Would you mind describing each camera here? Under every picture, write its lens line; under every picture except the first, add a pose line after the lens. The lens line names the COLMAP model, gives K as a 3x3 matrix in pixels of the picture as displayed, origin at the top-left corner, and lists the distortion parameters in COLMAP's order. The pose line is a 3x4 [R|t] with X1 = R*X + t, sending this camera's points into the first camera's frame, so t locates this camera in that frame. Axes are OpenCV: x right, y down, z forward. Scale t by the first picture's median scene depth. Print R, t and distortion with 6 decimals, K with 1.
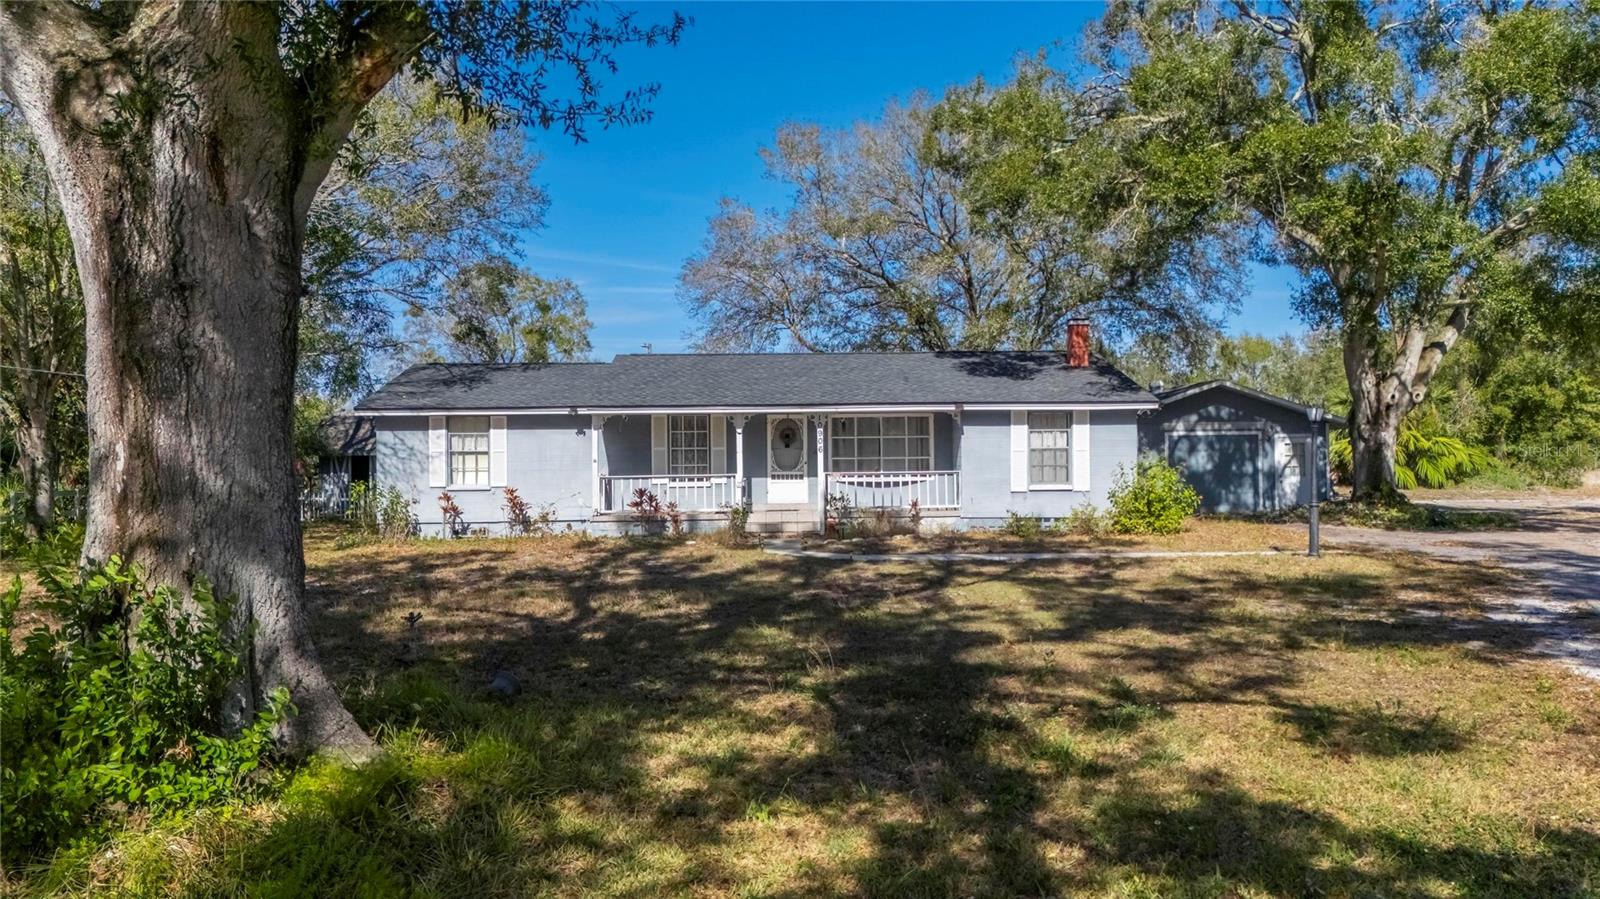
lens RADIAL K [[1162.8, 0, 809.2], [0, 1162.8, 449.6], [0, 0, 1]] dist [0.071261, -0.061989]
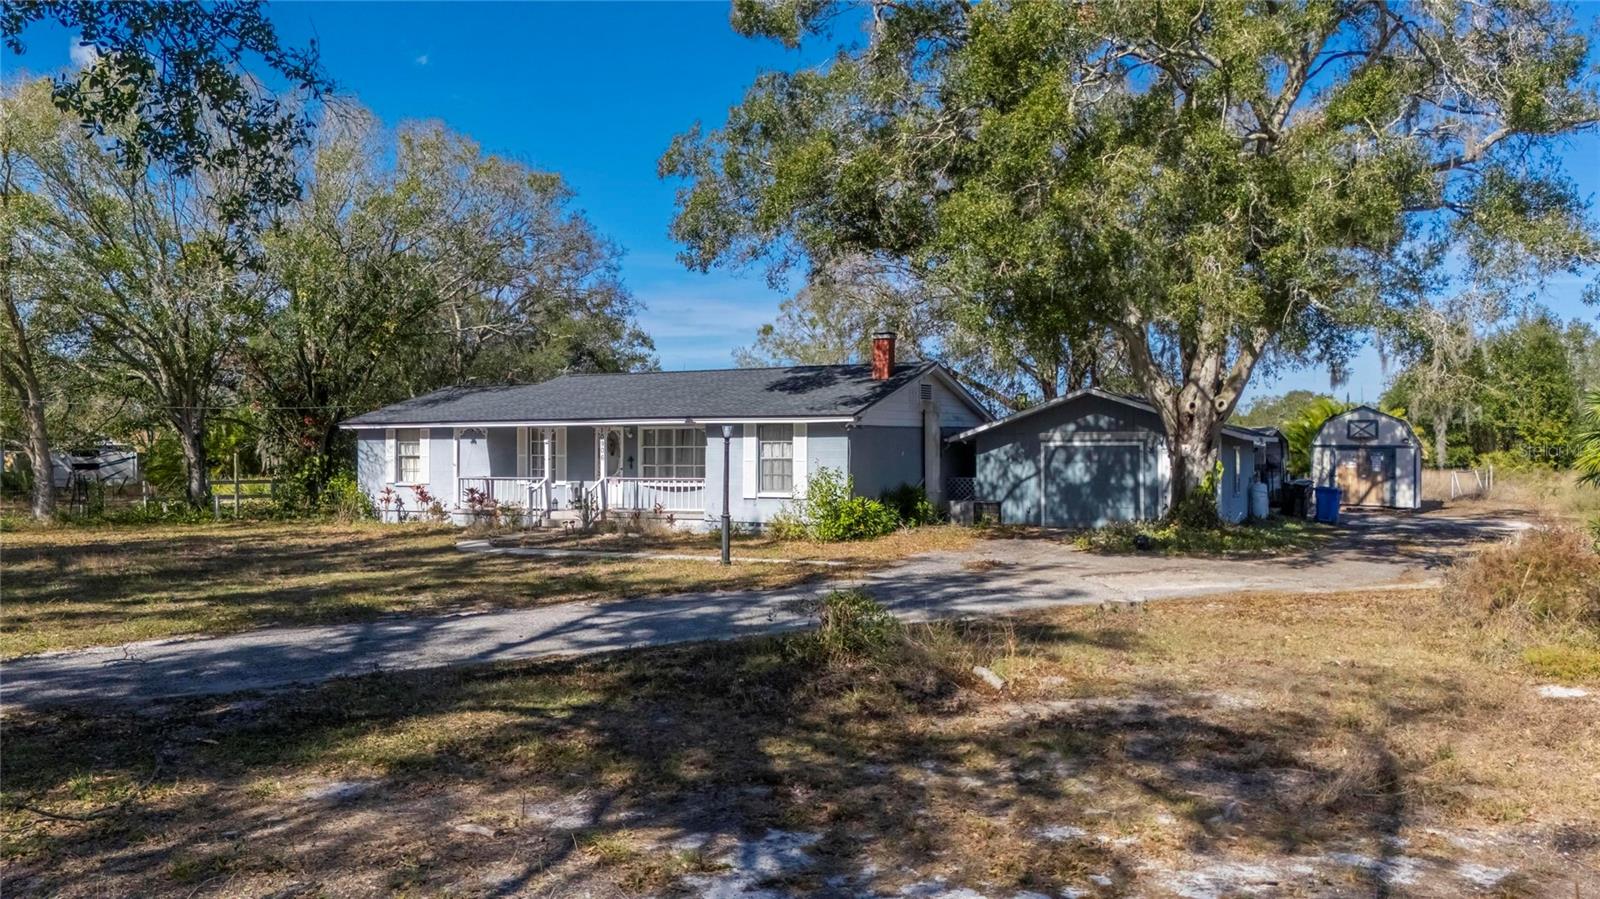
lens RADIAL K [[1162.8, 0, 809.2], [0, 1162.8, 449.6], [0, 0, 1]] dist [0.071261, -0.061989]
pose [[0.871114, 0.007284, -0.491027, 0.679839], [-0.007077, 0.999972, 0.002278, -0.010886], [0.491030, 0.001491, 0.871141, 0.076411]]
